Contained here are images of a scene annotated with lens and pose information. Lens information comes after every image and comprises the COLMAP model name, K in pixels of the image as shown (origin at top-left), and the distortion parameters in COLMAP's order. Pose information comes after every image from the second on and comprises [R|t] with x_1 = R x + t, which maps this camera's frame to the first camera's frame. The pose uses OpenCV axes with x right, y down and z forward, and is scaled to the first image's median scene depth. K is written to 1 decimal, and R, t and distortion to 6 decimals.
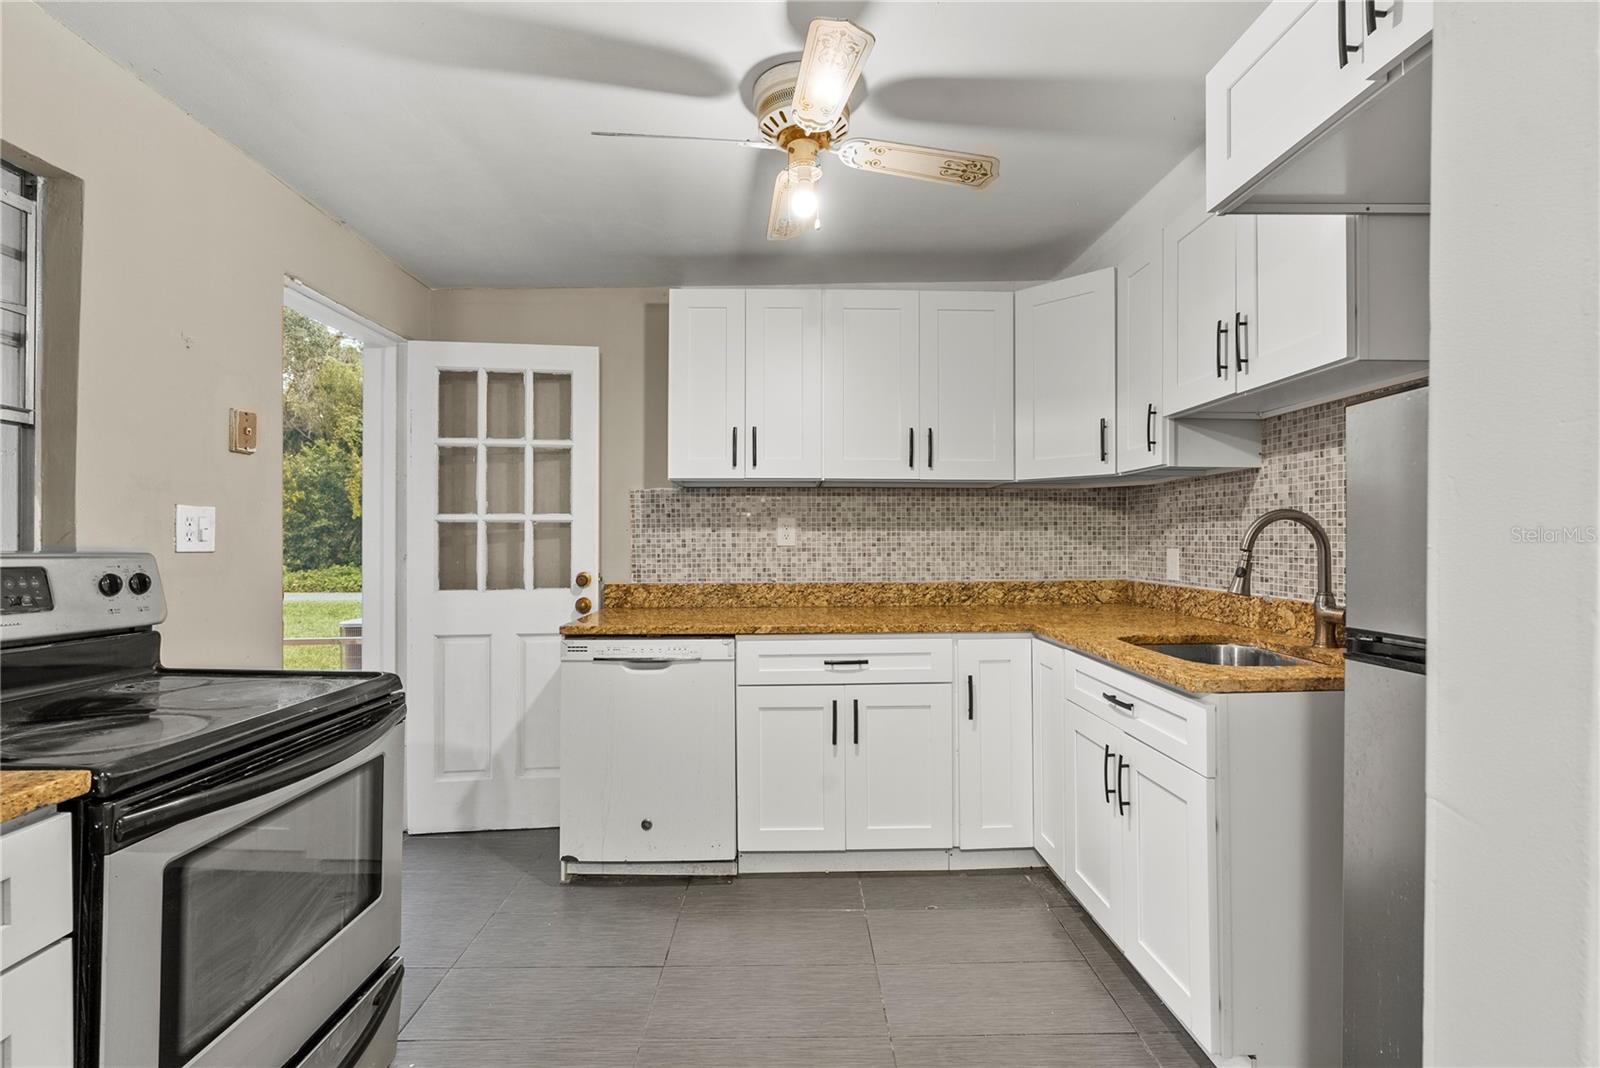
lens RADIAL K [[740.5, 0, 793.6], [0, 740.5, 535.5], [0, 0, 1]] dist [-0.003627, -0.000117]
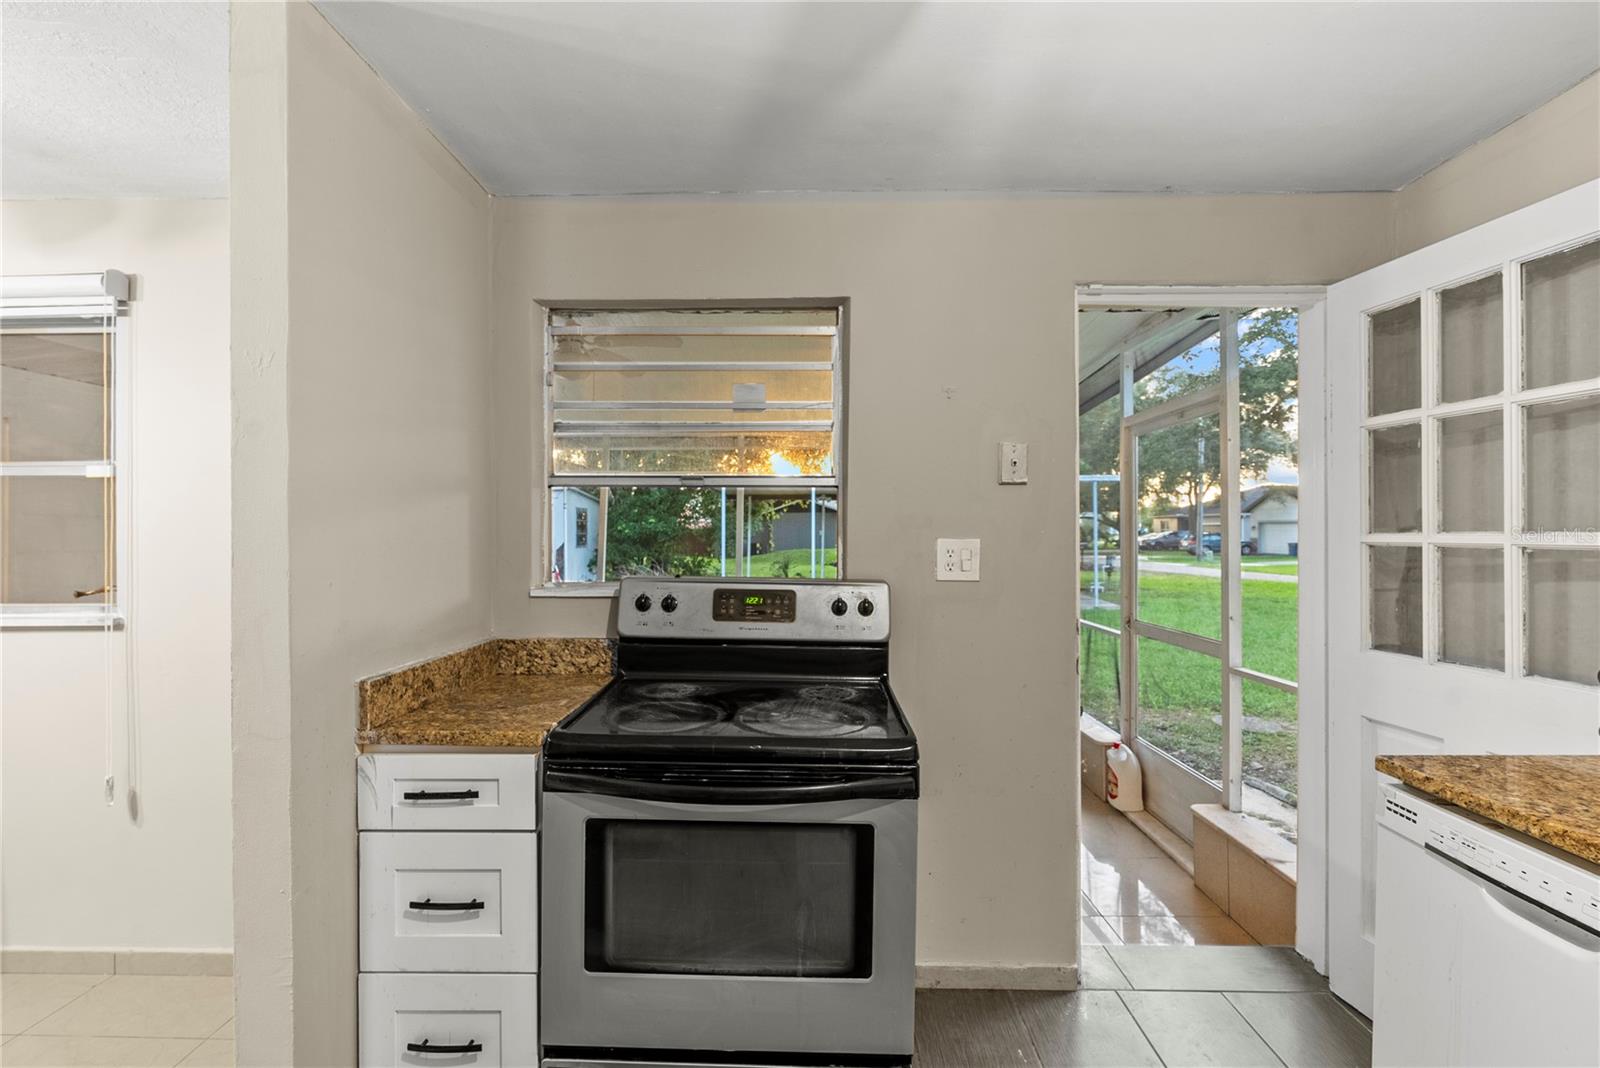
lens RADIAL K [[740.5, 0, 790.6], [0, 740.5, 524.3], [0, 0, 1]] dist [-0.003627, -0.000117]
pose [[-0.031491, -0.005114, -0.999491, 0.194134], [0.006667, 0.999964, -0.005327, -0.037087], [0.999482, -0.006831, -0.031456, 0.505563]]
